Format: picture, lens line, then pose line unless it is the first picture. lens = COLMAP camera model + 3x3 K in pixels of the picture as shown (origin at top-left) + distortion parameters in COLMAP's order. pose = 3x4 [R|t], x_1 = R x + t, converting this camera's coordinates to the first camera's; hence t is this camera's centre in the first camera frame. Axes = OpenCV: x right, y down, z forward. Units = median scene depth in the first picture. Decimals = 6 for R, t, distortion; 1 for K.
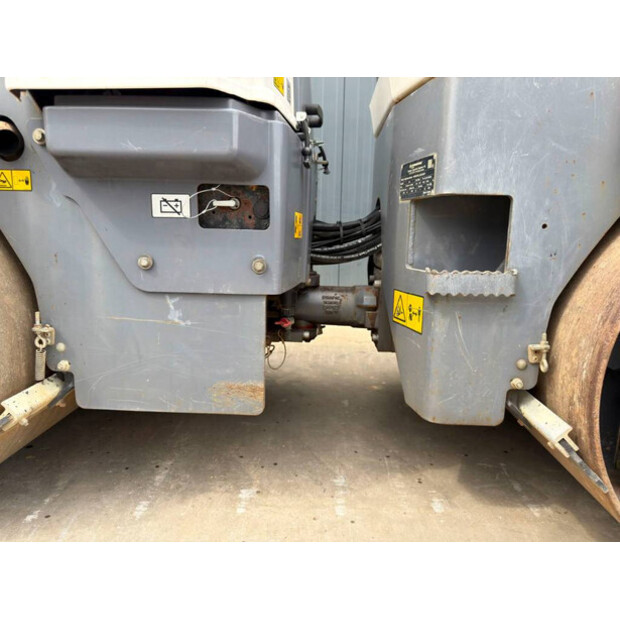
lens RADIAL K [[466.9, 0, 285.2], [0, 466.9, 319.5], [0, 0, 1]] dist [0.005410, -0.015433]
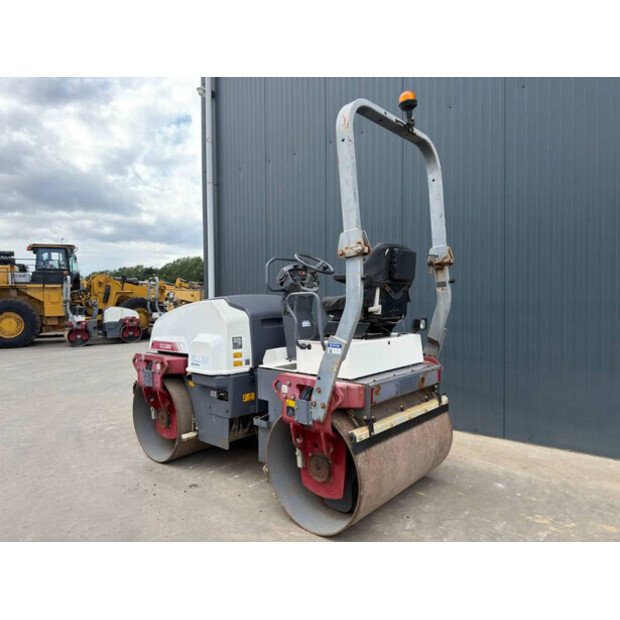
lens RADIAL K [[466.9, 0, 313.4], [0, 466.9, 311.5], [0, 0, 1]] dist [0.005410, -0.015433]
pose [[0.756924, -0.010710, -0.653415, 3.073965], [-0.108085, 0.984044, -0.141336, -0.453971], [0.644502, 0.177605, 0.743689, -1.628447]]
